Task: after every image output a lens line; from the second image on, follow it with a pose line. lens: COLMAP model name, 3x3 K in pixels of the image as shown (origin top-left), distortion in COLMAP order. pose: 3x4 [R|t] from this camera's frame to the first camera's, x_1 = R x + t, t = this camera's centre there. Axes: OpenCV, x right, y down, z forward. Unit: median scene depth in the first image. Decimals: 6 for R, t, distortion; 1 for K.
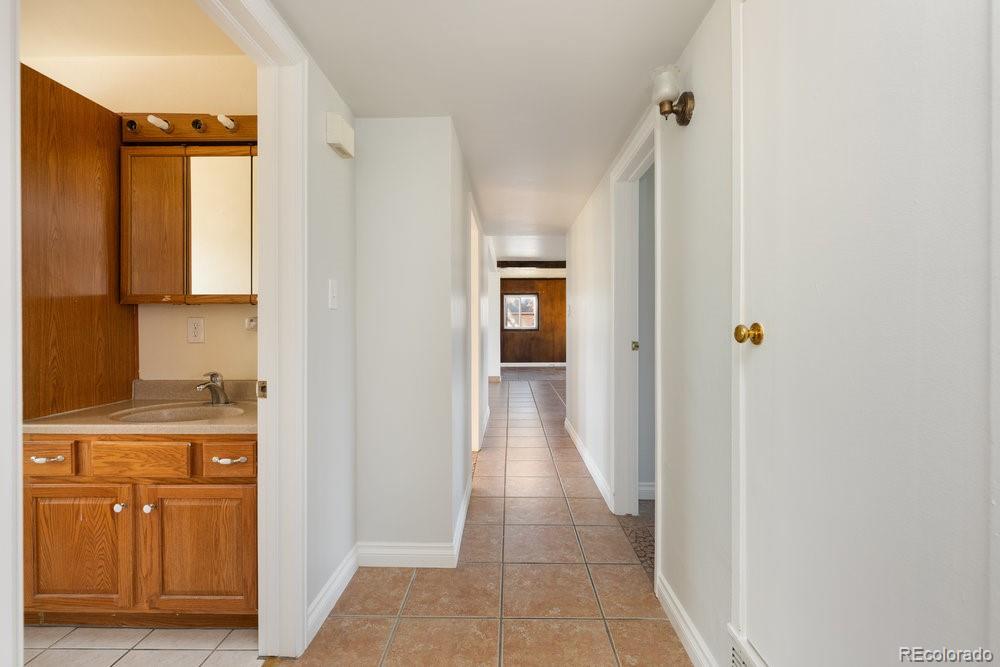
lens RADIAL K [[448.7, 0, 499.9], [0, 448.7, 326.3], [0, 0, 1]] dist [-0.003425, -0.000091]
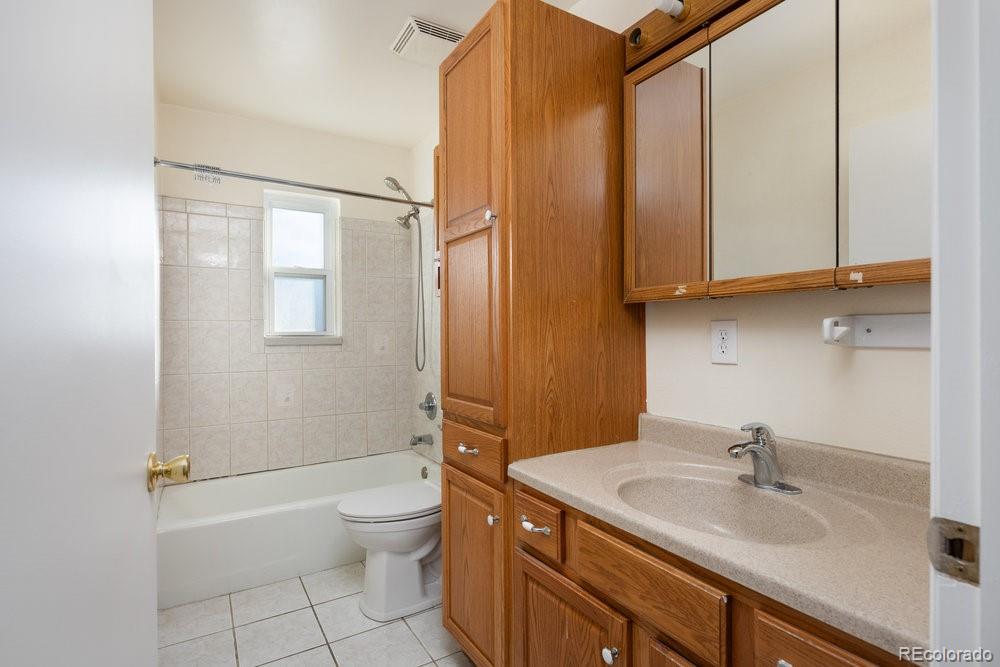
lens RADIAL K [[481.6, 0, 505.7], [0, 481.6, 331.1], [0, 0, 1]] dist [-0.001952, -0.000258]
pose [[0.550569, -0.007060, -0.834760, -0.345471], [-0.001346, 0.999955, -0.009345, -0.000143], [0.834788, 0.006269, 0.550535, 0.463431]]
